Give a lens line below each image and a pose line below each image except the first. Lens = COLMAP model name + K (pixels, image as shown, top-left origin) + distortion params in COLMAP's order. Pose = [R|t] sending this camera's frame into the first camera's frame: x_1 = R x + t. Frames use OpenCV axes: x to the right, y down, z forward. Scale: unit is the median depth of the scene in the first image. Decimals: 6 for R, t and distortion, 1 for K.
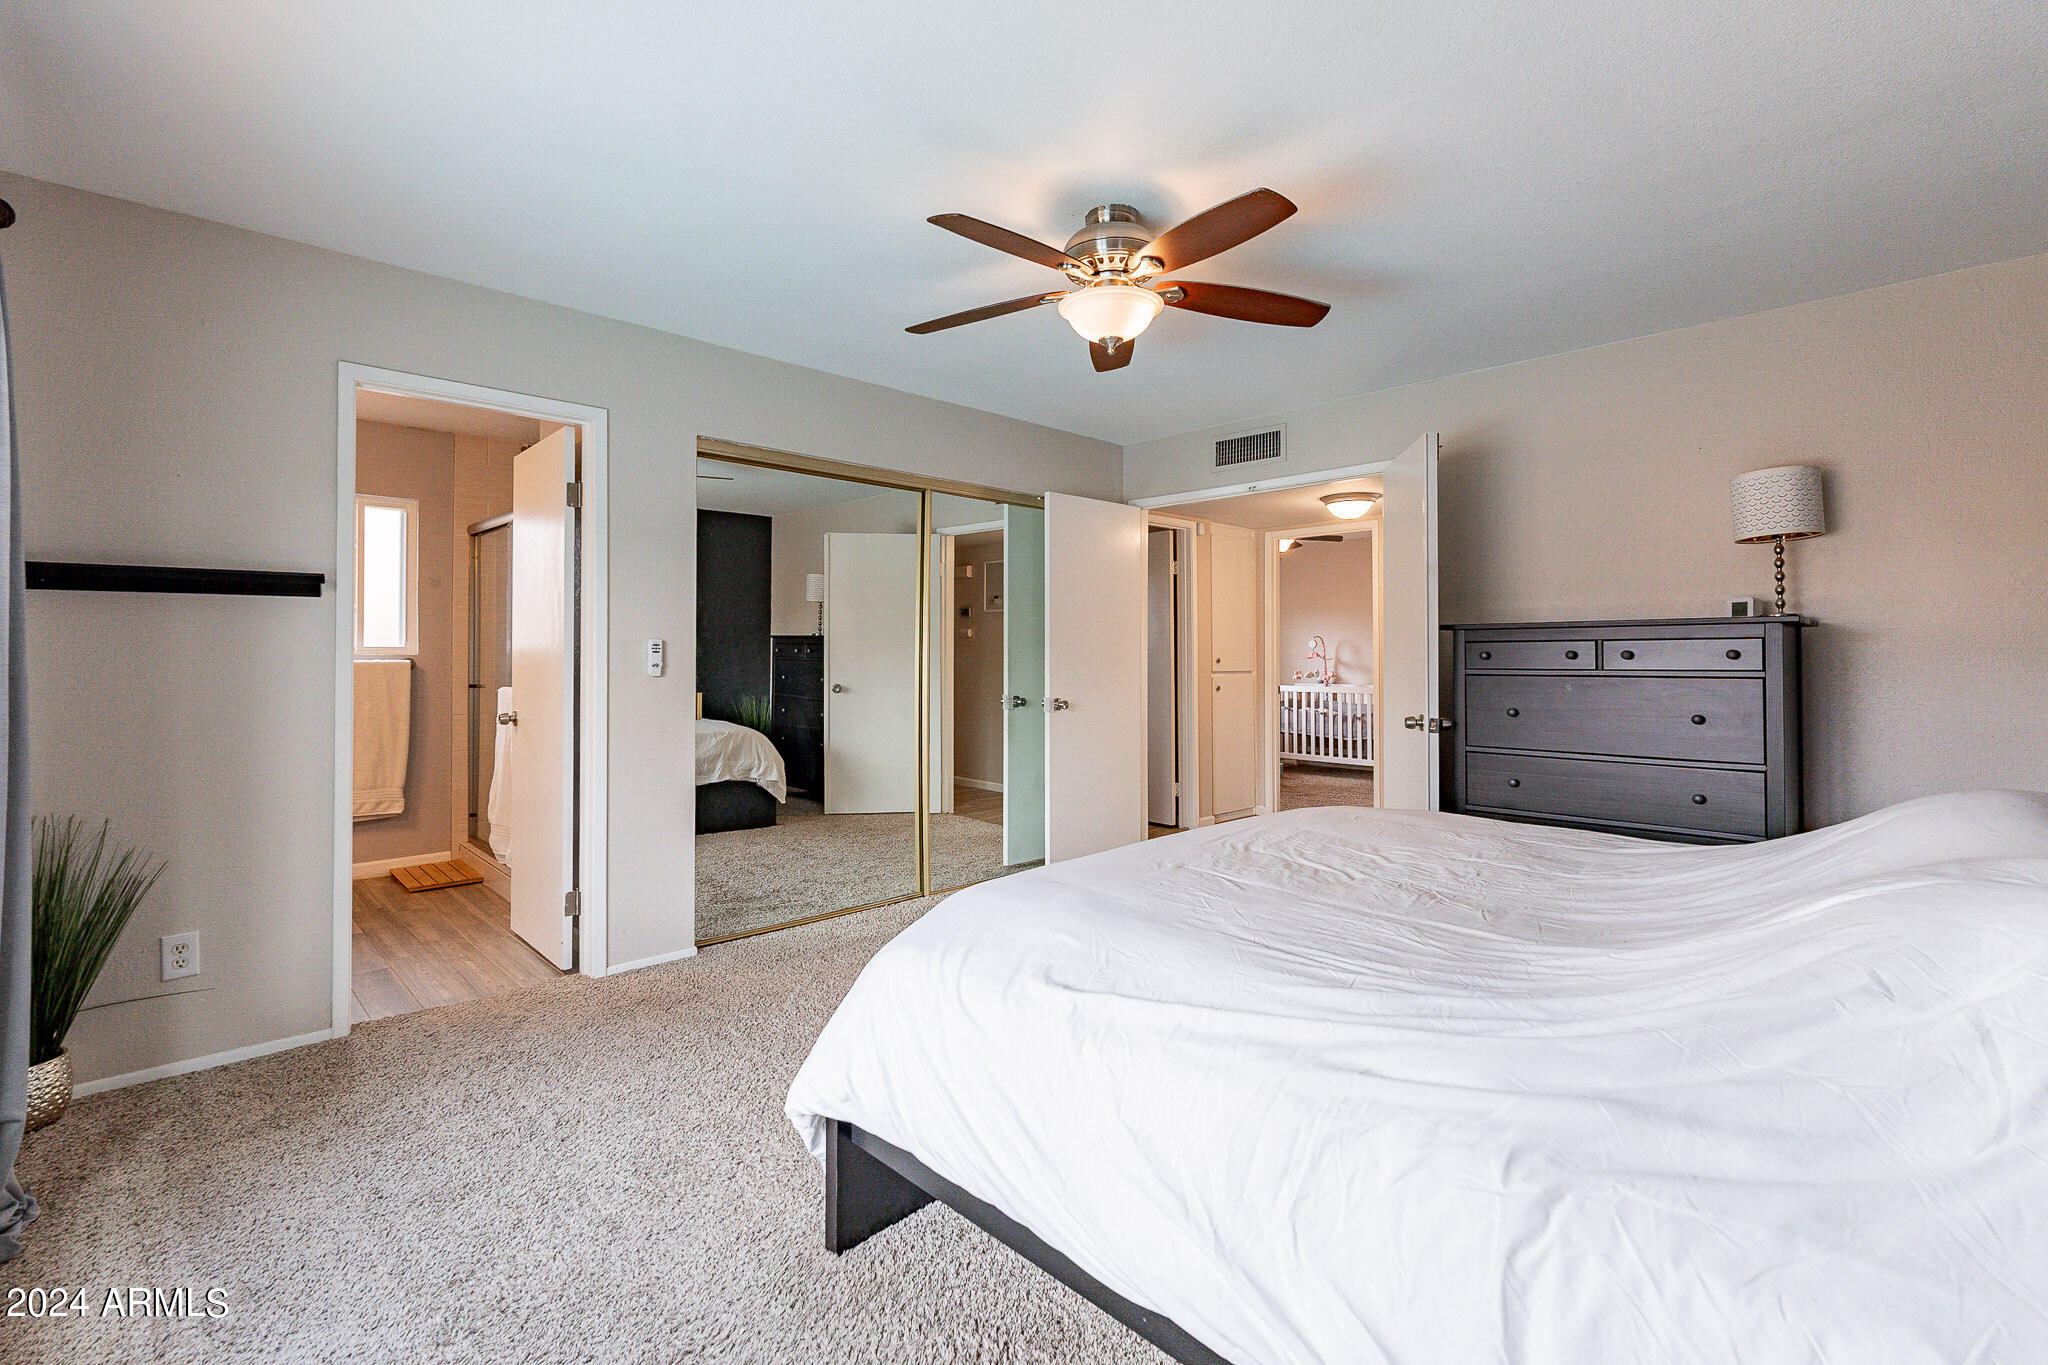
lens RADIAL K [[900.2, 0, 1020.8], [0, 900.2, 643.5], [0, 0, 1]] dist [0.003398, -0.001065]
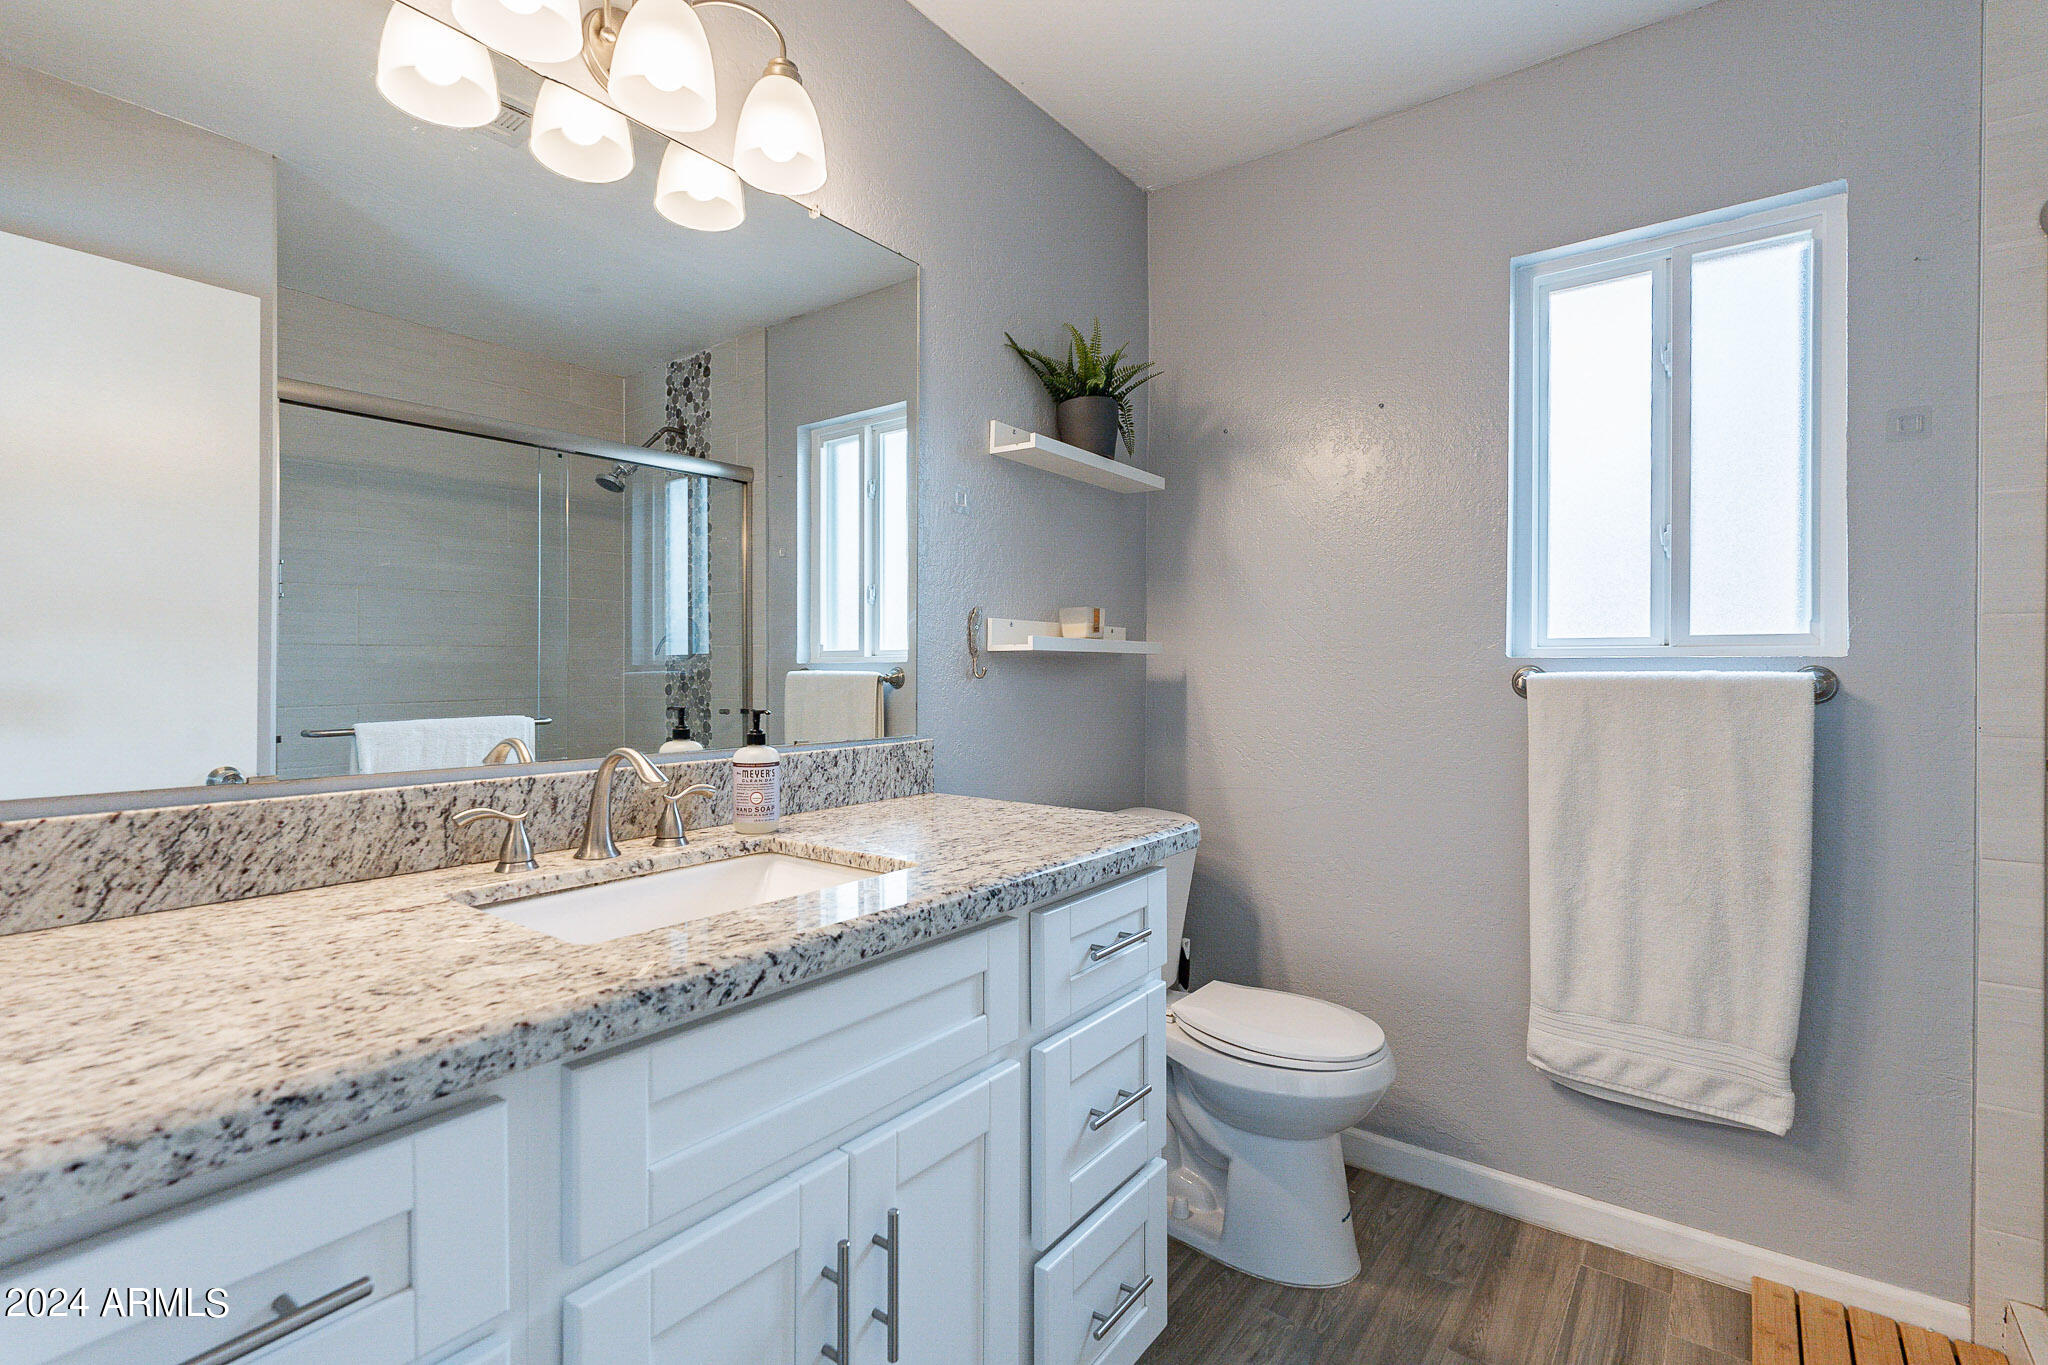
lens RADIAL K [[900.2, 0, 1026.2], [0, 900.2, 674.5], [0, 0, 1]] dist [0.003398, -0.001065]
pose [[0.145286, 0.006216, -0.989370, -0.398875], [0.011492, 0.999902, 0.007970, 0.013149], [0.989323, -0.012528, 0.145201, 0.675894]]
